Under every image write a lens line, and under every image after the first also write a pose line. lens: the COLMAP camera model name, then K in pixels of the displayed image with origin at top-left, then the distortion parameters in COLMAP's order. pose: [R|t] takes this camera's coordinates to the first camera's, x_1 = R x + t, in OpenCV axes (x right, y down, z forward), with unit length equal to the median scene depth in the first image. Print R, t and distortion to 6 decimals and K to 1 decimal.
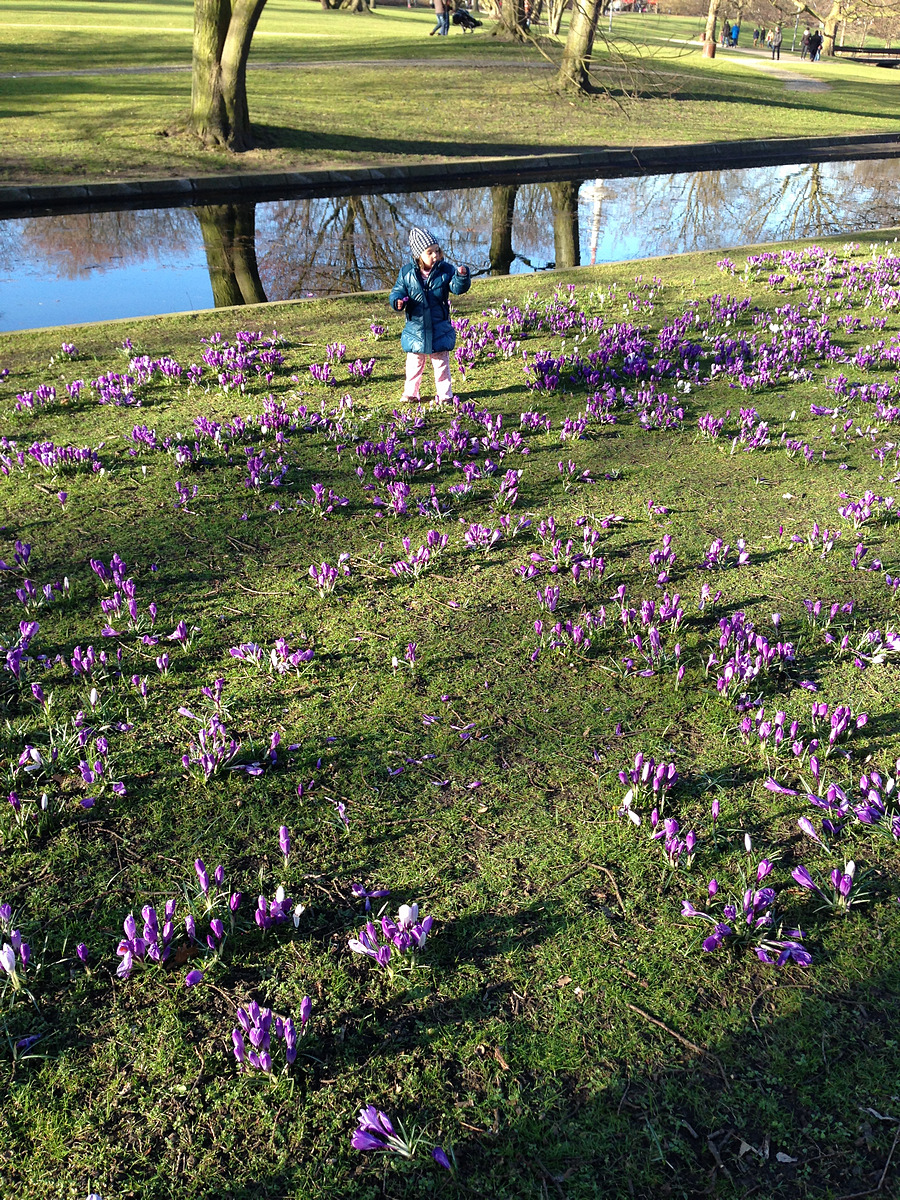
lens RADIAL K [[1134.6, 0, 452.5], [0, 1134.6, 663.2], [0, 0, 1]] dist [0.061416, -0.150462]
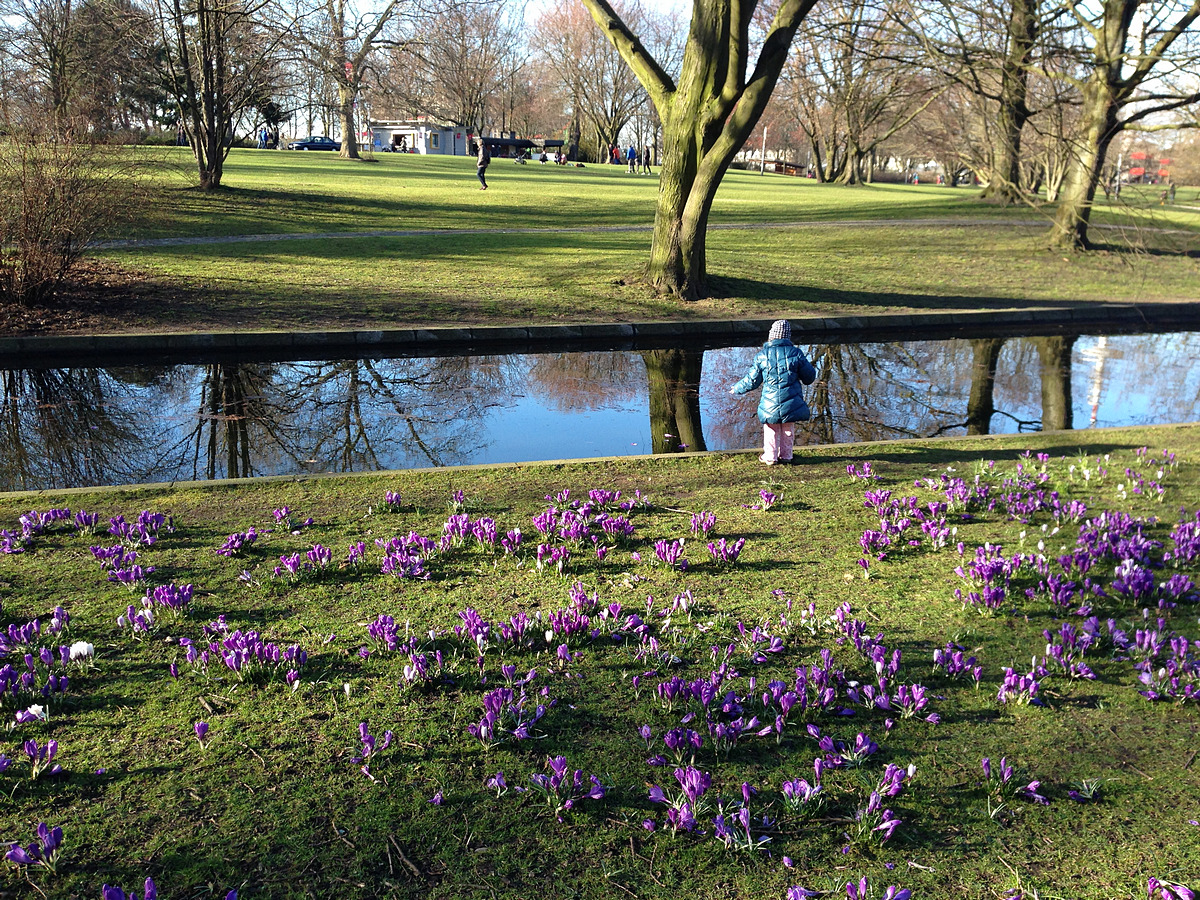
lens RADIAL K [[1127.2, 0, 601.0], [0, 1127.2, 409.5], [0, 0, 1]] dist [0.117934, -0.215440]
pose [[0.955617, 0.042482, -0.291534, 0.044491], [-0.135753, 0.941731, -0.307757, -0.087952], [0.261472, 0.333674, 0.905701, 0.229406]]
